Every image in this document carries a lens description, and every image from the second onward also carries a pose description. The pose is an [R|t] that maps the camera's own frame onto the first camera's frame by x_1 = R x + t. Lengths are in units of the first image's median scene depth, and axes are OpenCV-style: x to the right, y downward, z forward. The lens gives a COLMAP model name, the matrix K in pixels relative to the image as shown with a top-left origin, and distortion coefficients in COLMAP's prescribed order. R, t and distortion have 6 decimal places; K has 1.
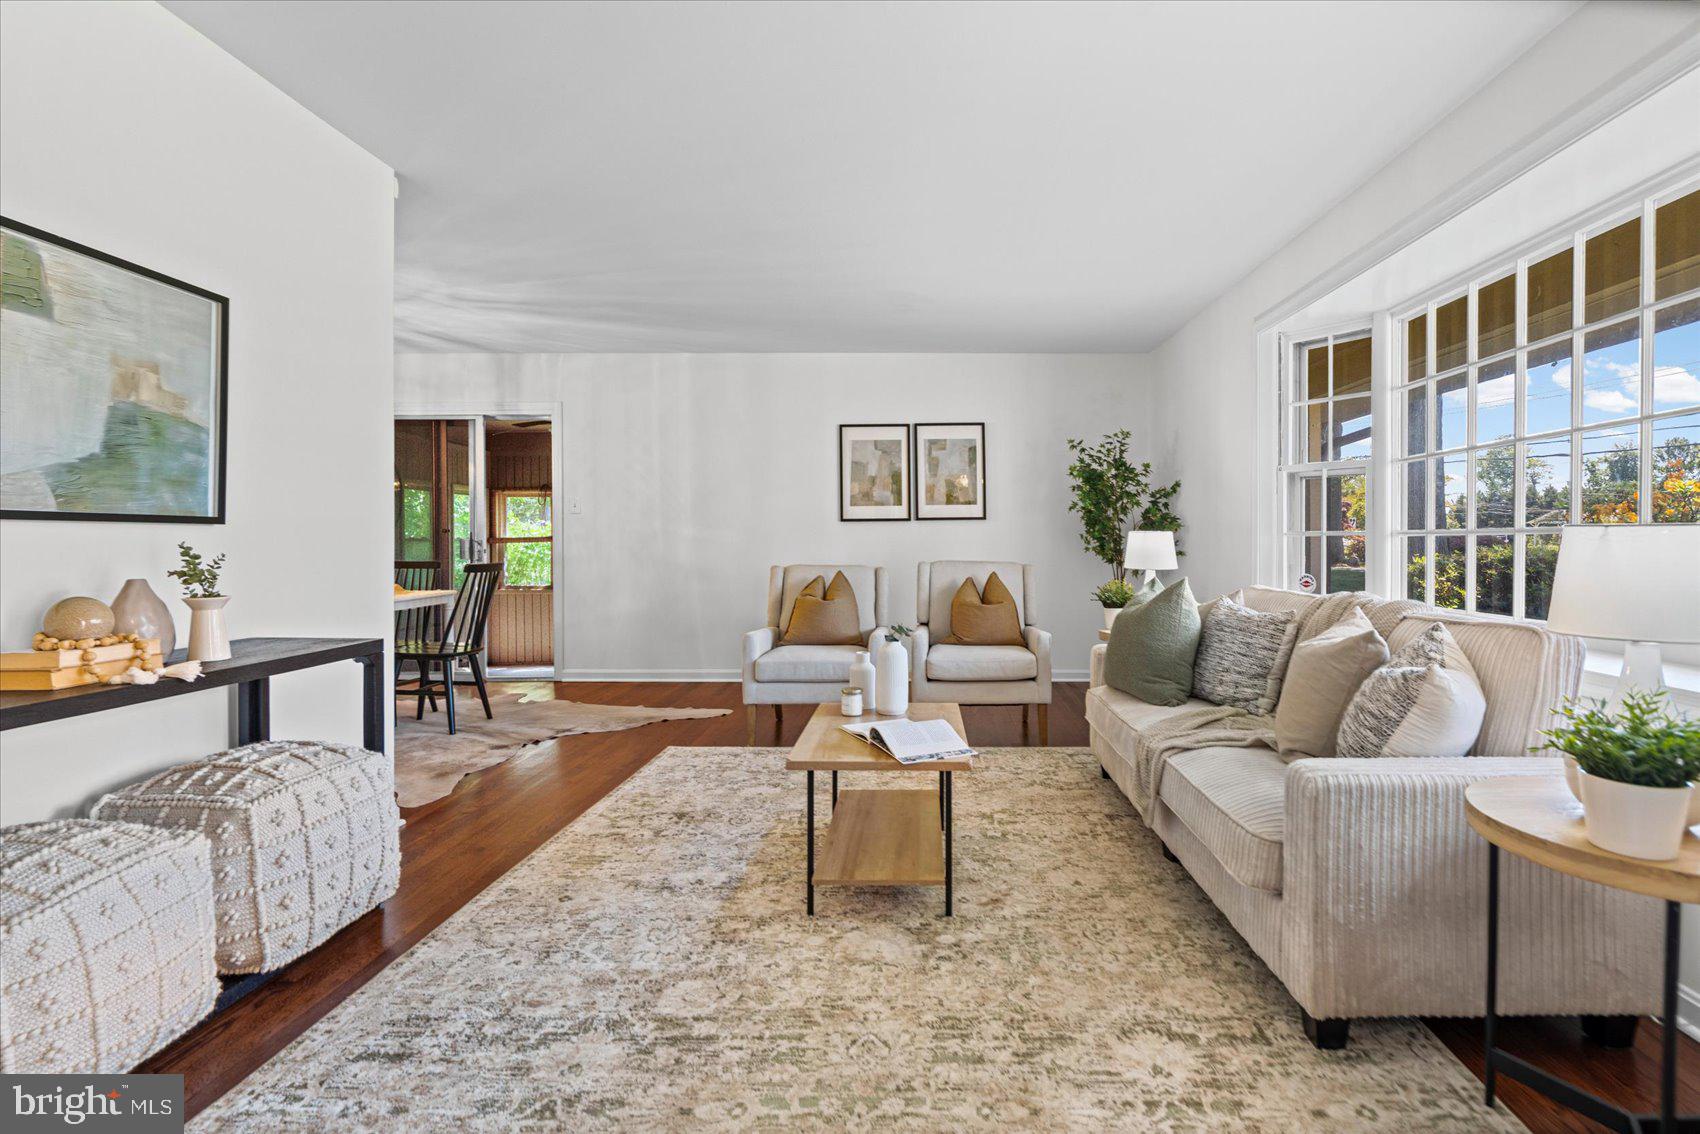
lens RADIAL K [[818.6, 0, 969.6], [0, 818.6, 539.2], [0, 0, 1]] dist [-0.001506, -0.000235]
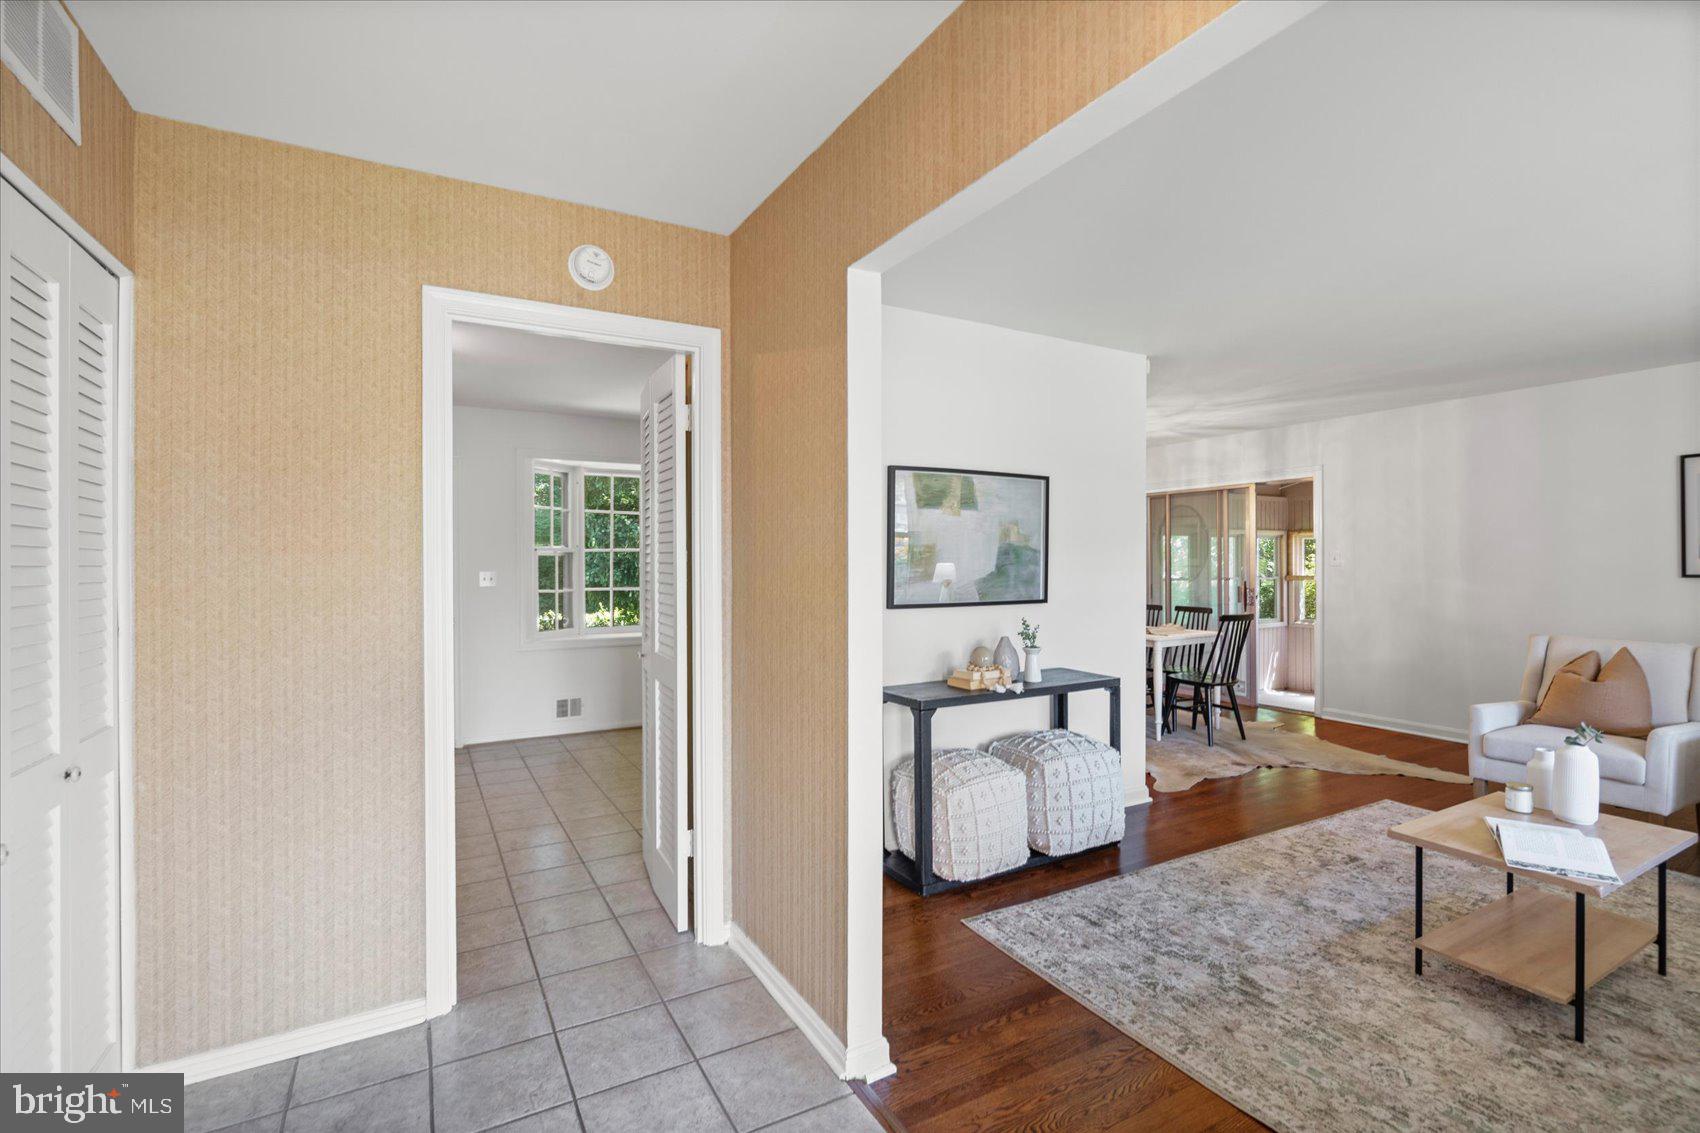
lens RADIAL K [[818.6, 0, 847.2], [0, 818.6, 560.2], [0, 0, 1]] dist [-0.001506, -0.000235]
pose [[0.478705, 0.005820, -0.877956, 0.491465], [-0.001982, 0.999983, 0.005548, -0.133324], [0.877974, -0.000916, 0.478708, -0.261348]]
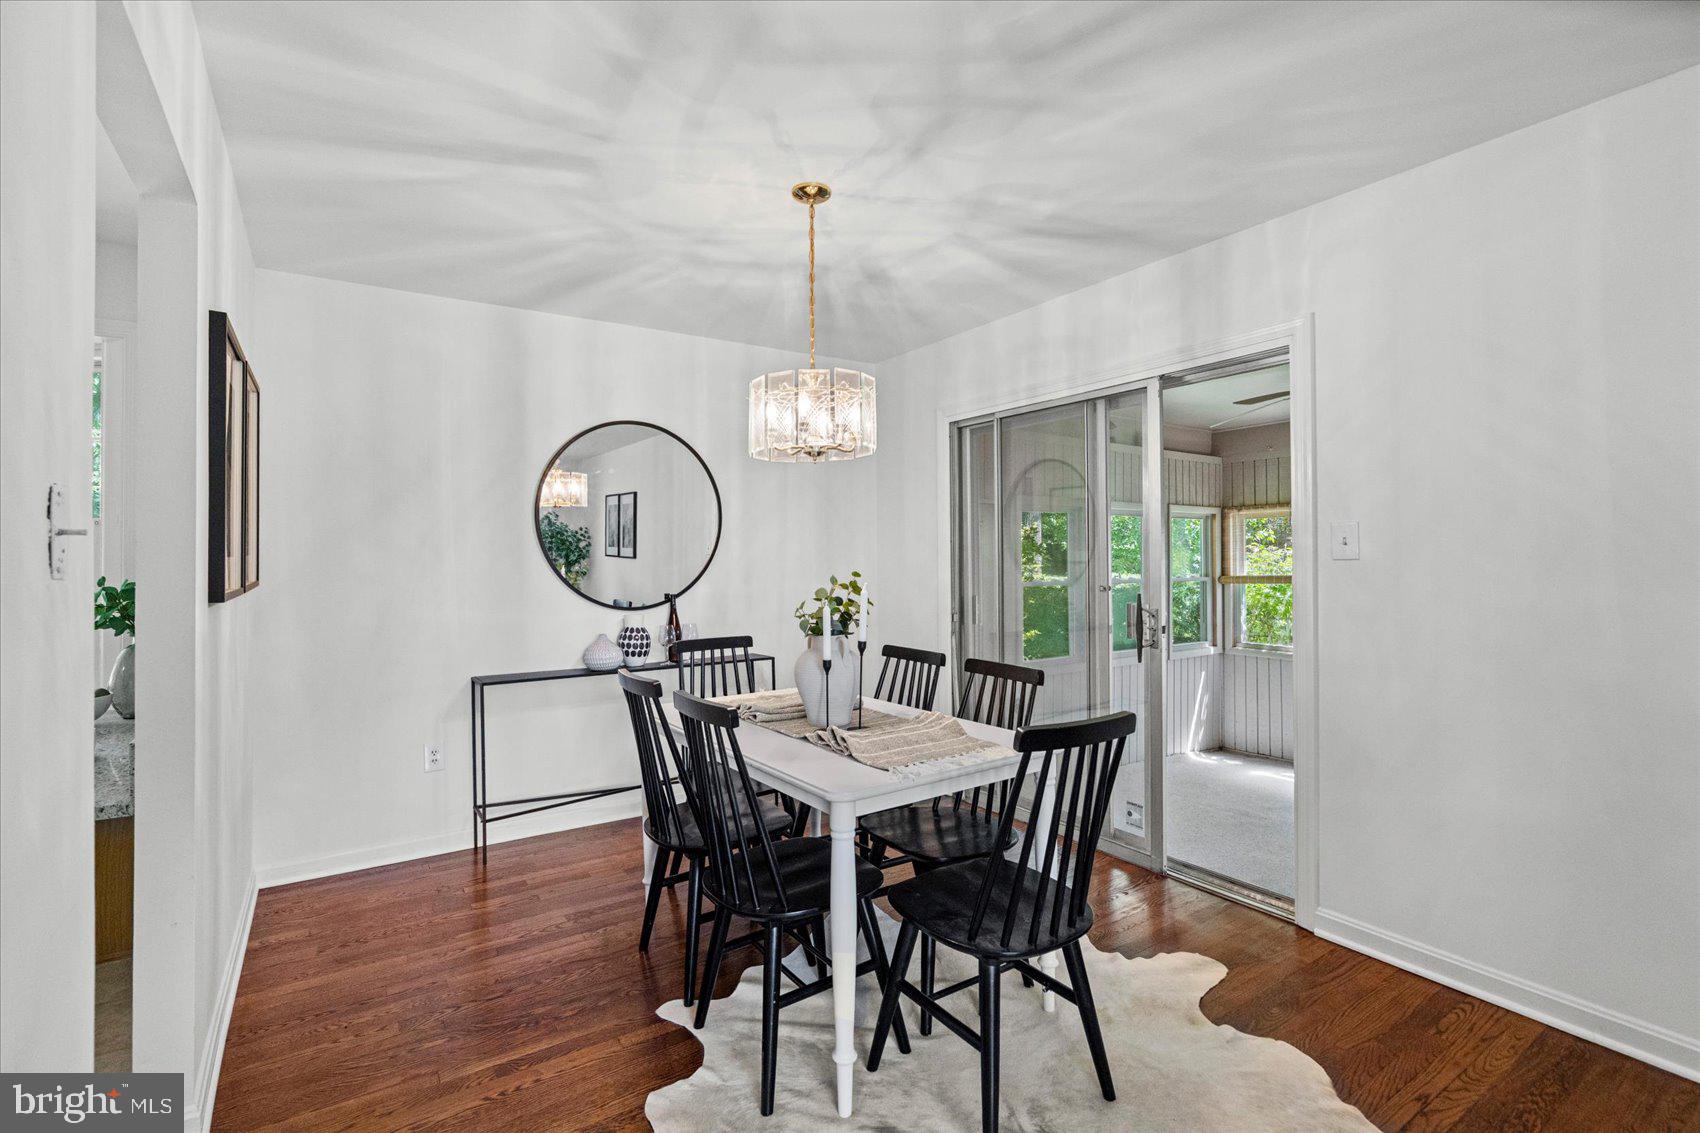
lens RADIAL K [[818.6, 0, 856.6], [0, 818.6, 559.2], [0, 0, 1]] dist [-0.001506, -0.000235]
pose [[0.547162, 0.003170, -0.837021, -0.765291], [0.001583, 0.999987, 0.004822, -0.101180], [0.837025, -0.003963, 0.547150, 1.621827]]
